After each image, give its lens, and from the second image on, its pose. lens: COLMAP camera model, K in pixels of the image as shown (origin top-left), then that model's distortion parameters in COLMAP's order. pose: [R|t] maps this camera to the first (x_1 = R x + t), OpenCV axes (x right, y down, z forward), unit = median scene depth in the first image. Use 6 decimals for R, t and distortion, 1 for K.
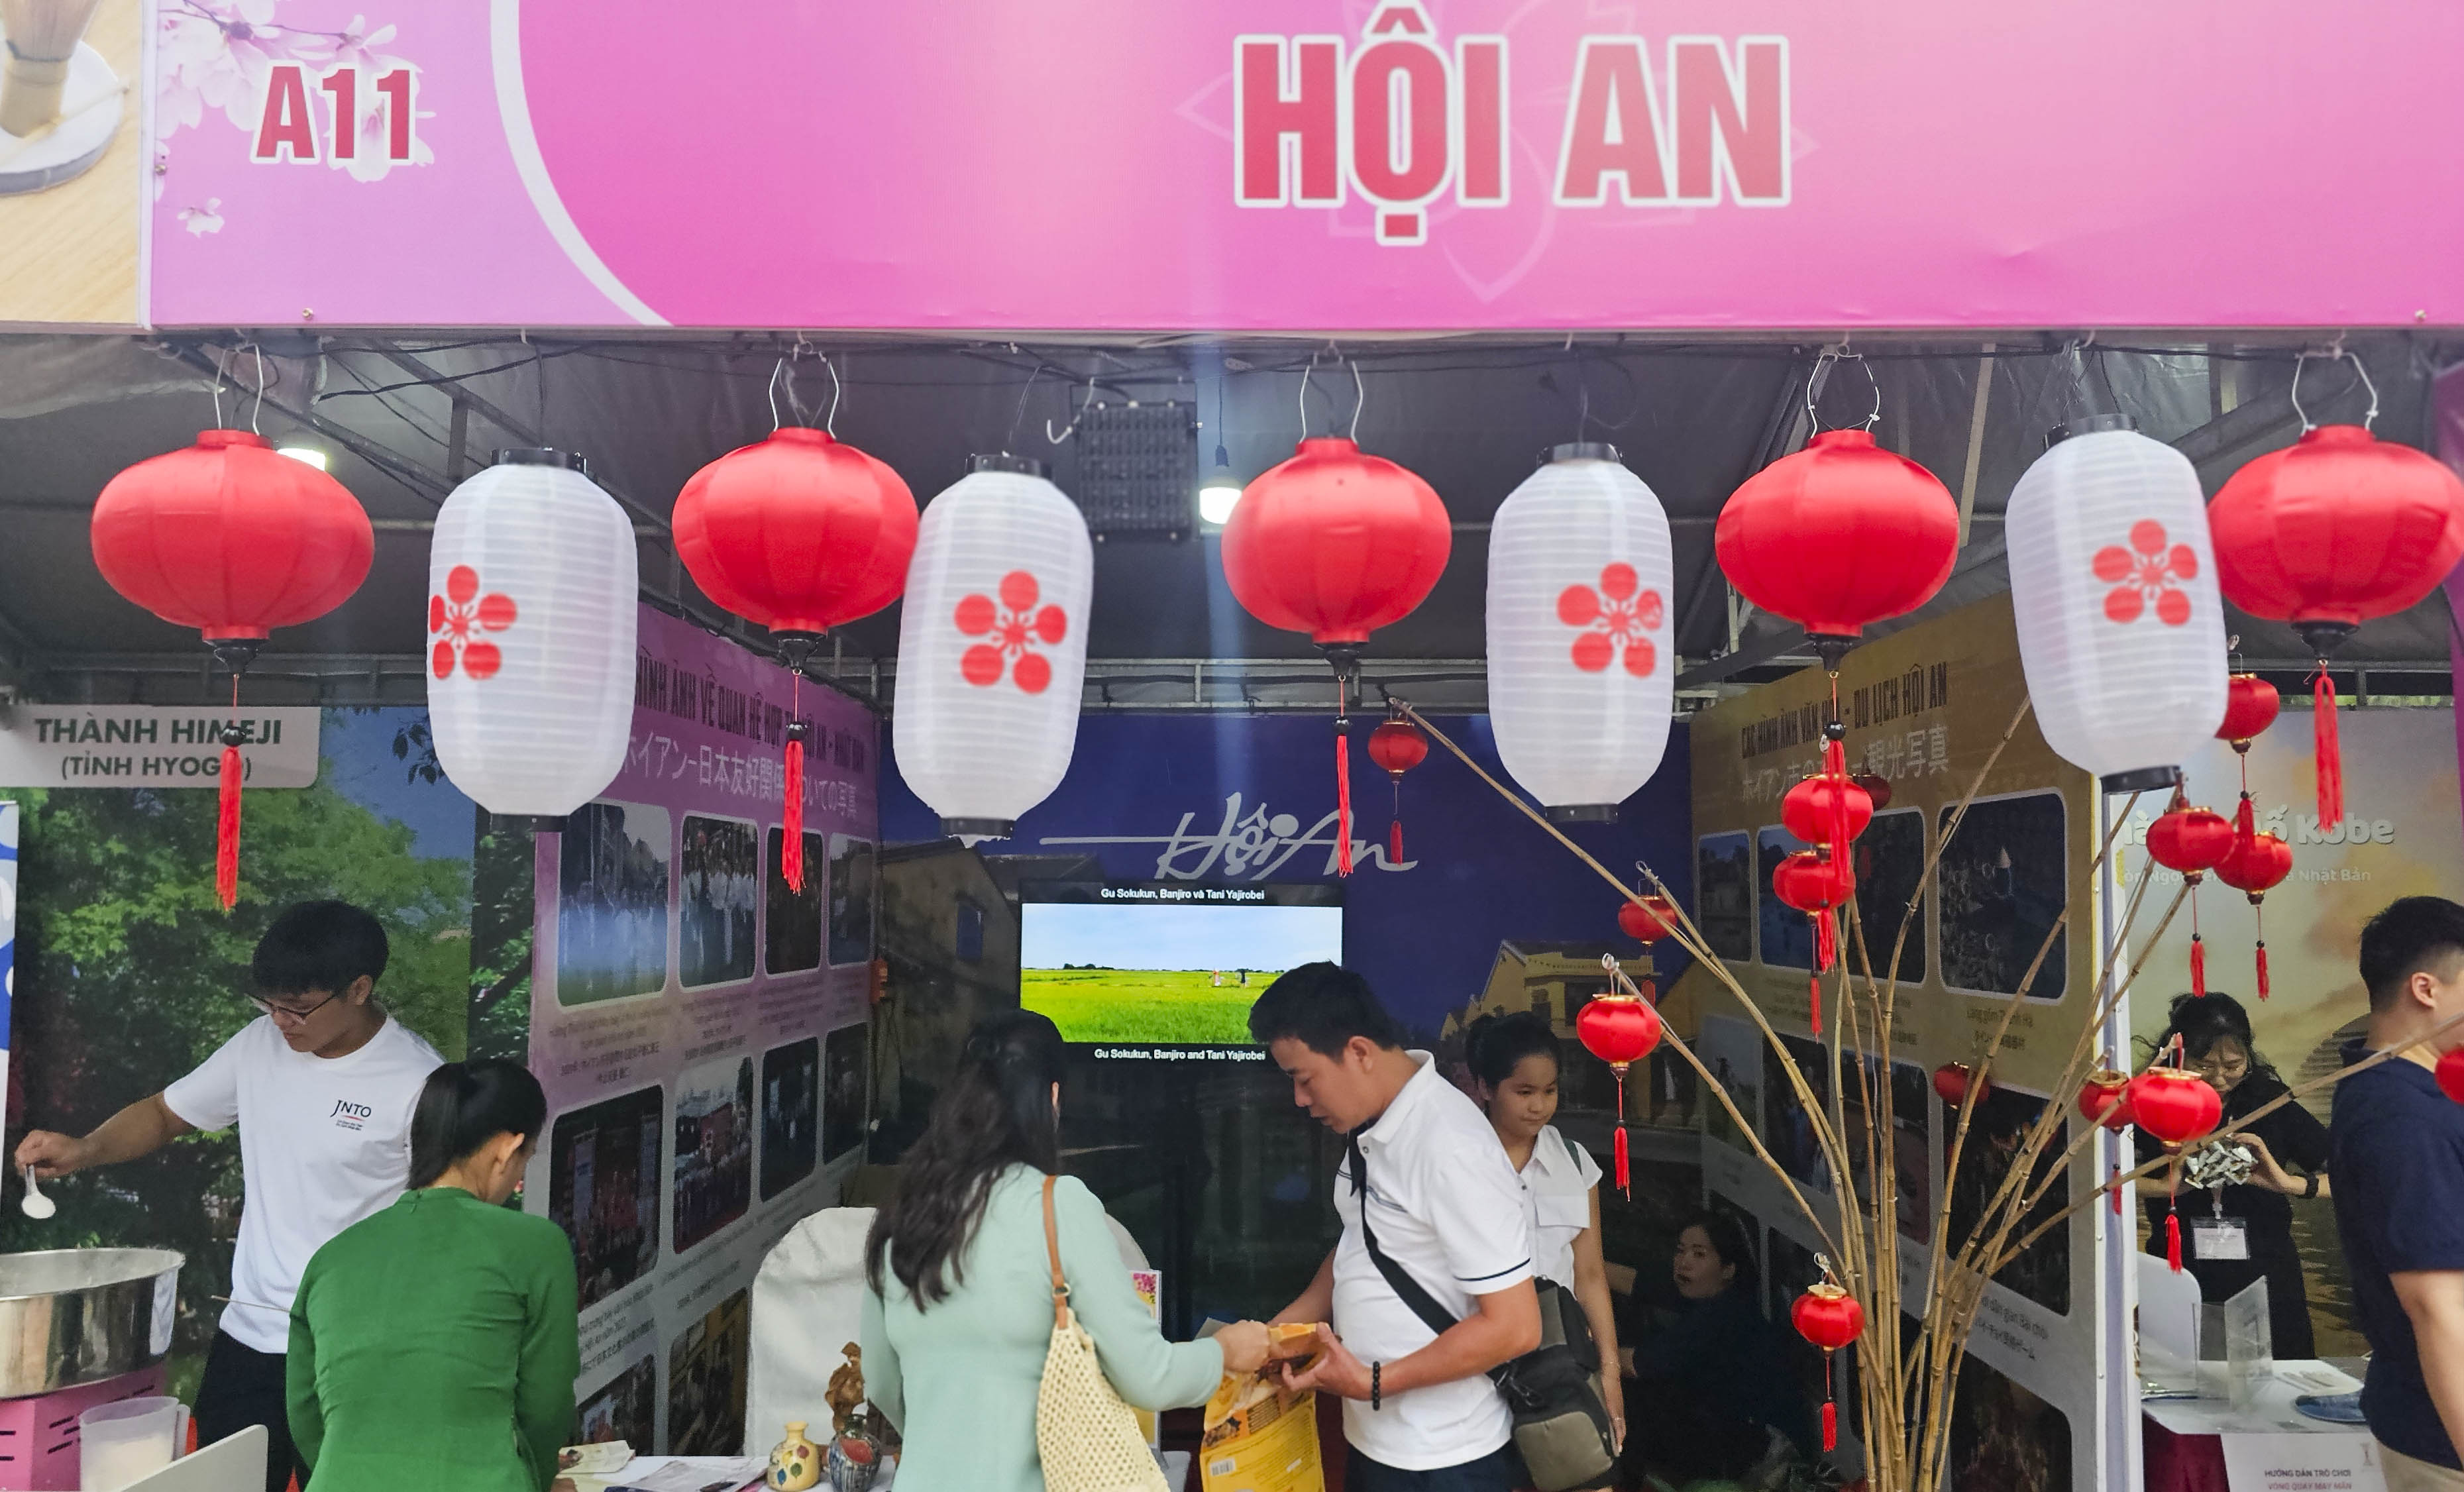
lens RADIAL K [[1955.7, 0, 1235.1], [0, 1955.7, 734.6], [0, 0, 1]] dist [0.005993, -0.004874]
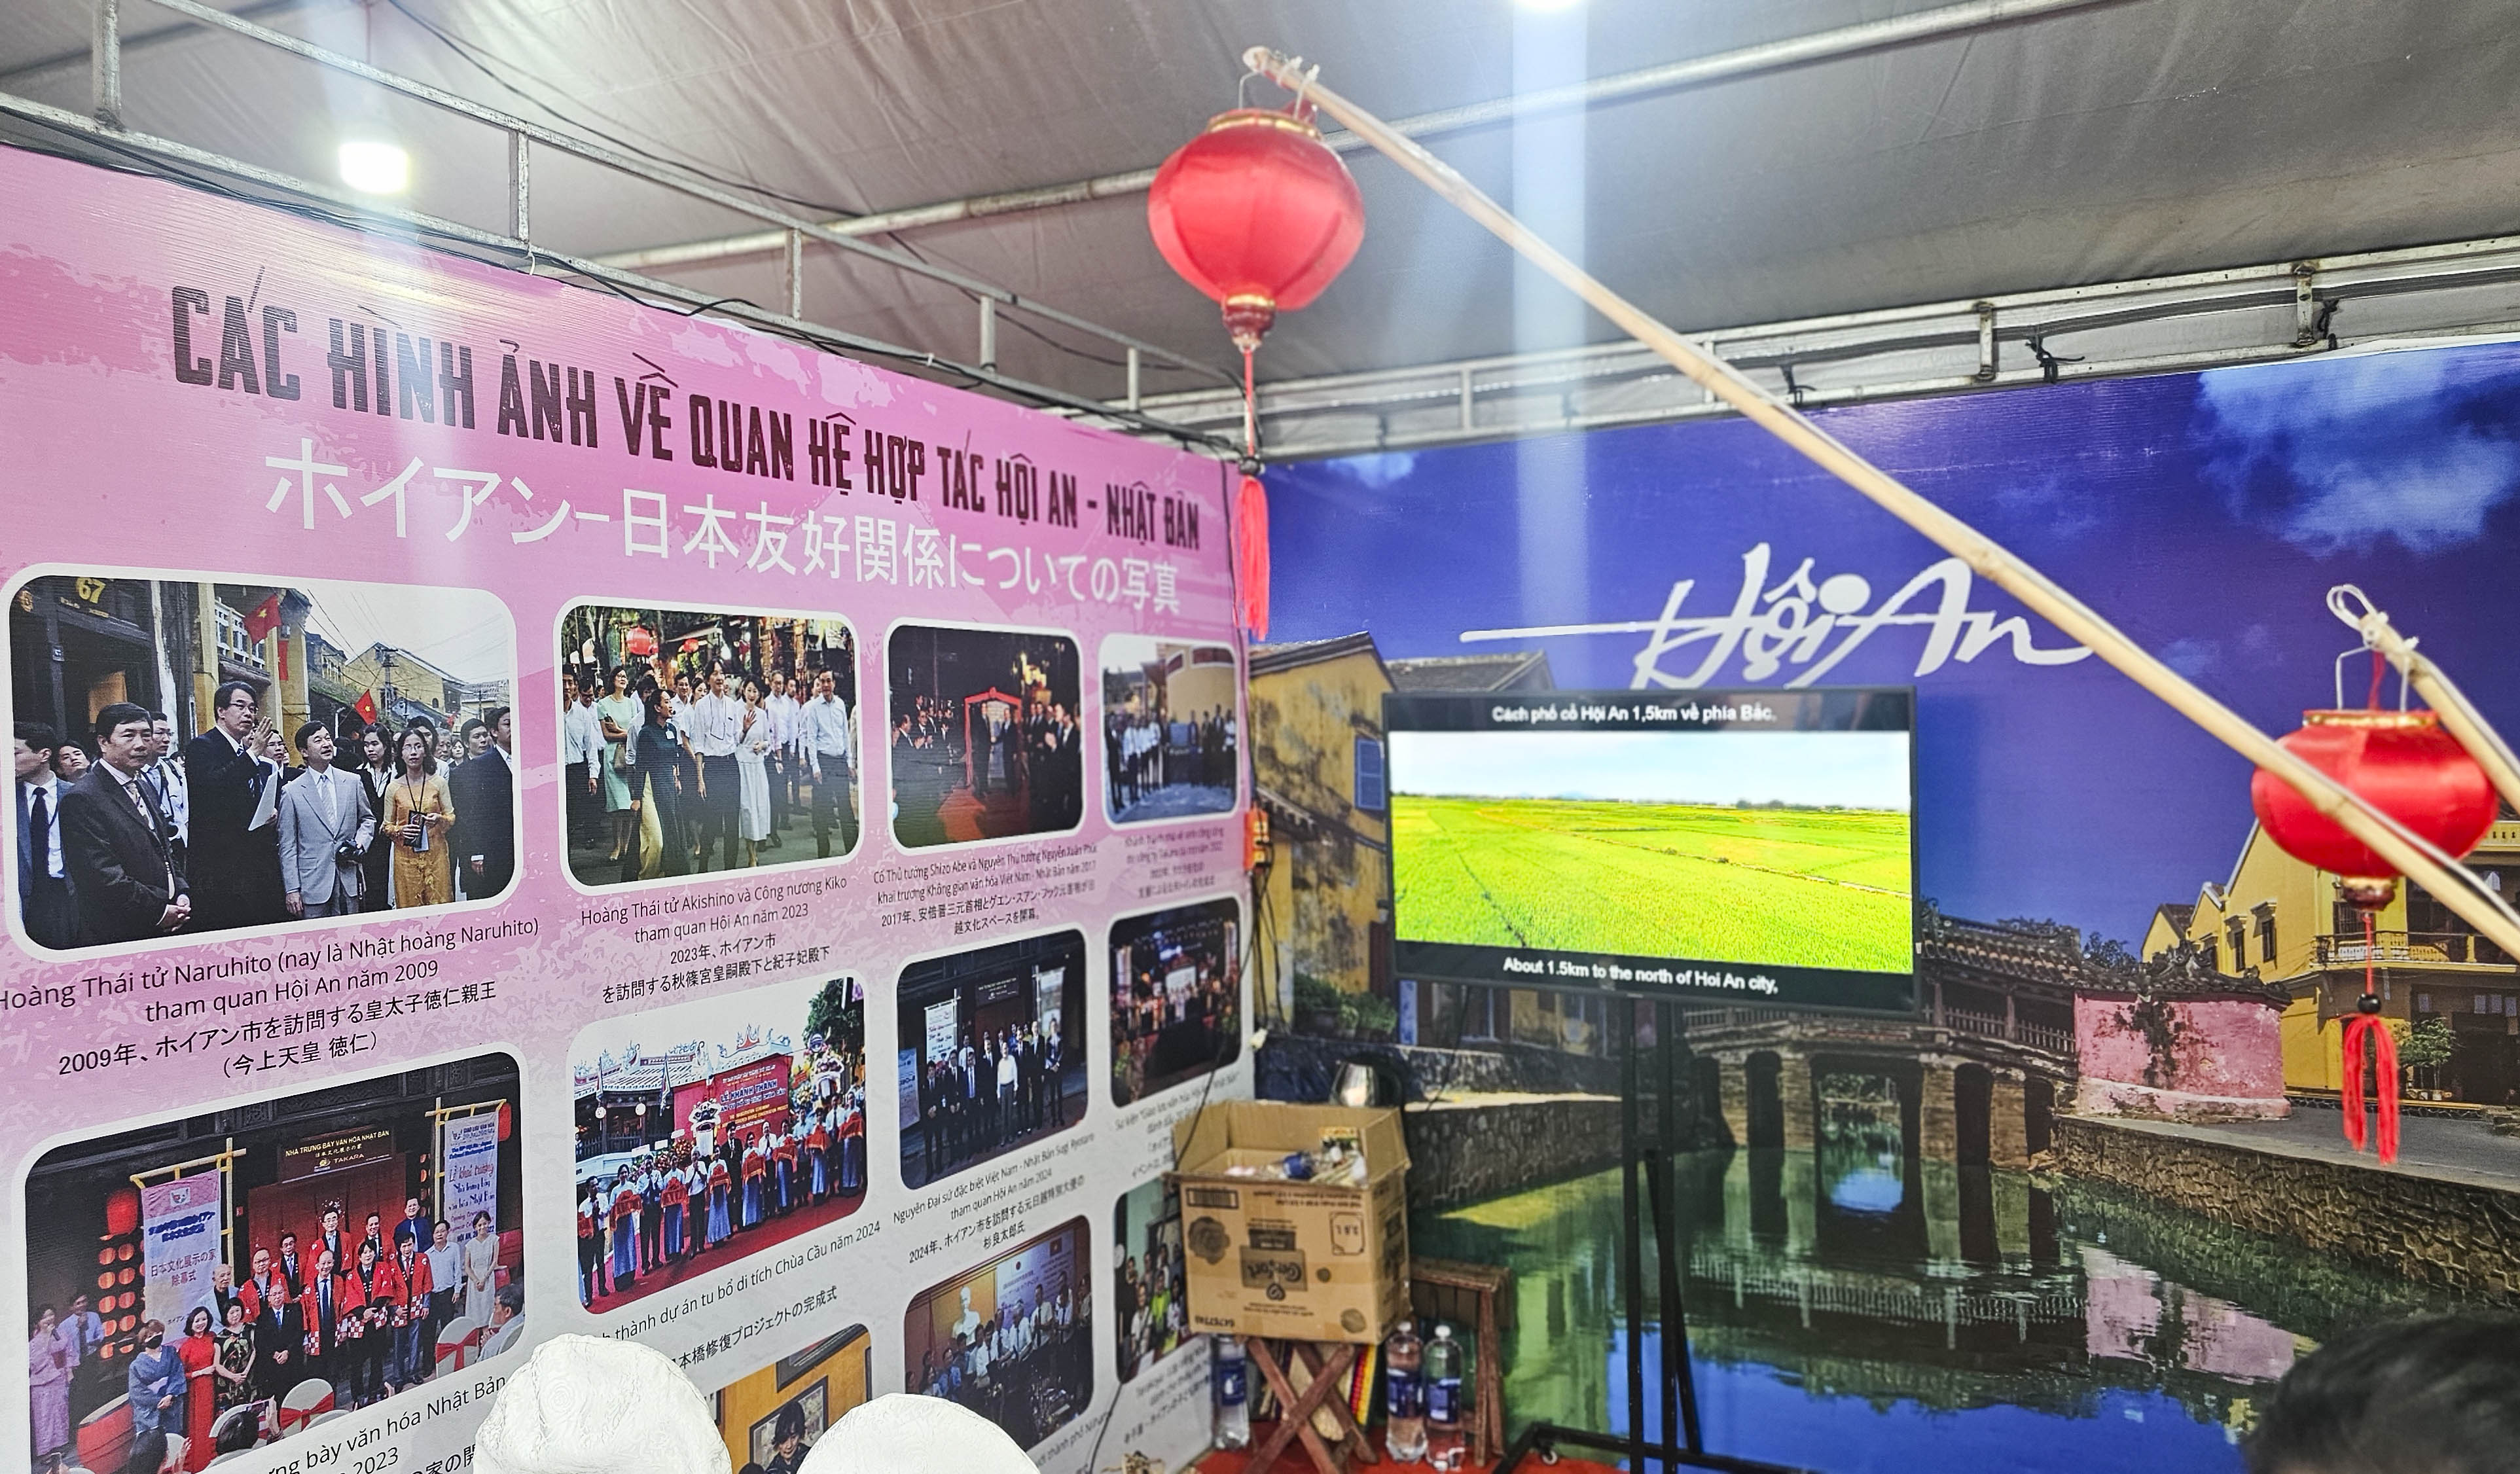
lens RADIAL K [[1708.4, 0, 1259.9], [0, 1708.4, 743.2], [0, 0, 1]] dist [0.040115, -0.003202]
pose [[0.884643, -0.007585, -0.466207, 0.112661], [0.055864, 0.994390, 0.089826, 0.035091], [0.462910, -0.105508, 0.880104, 0.458399]]
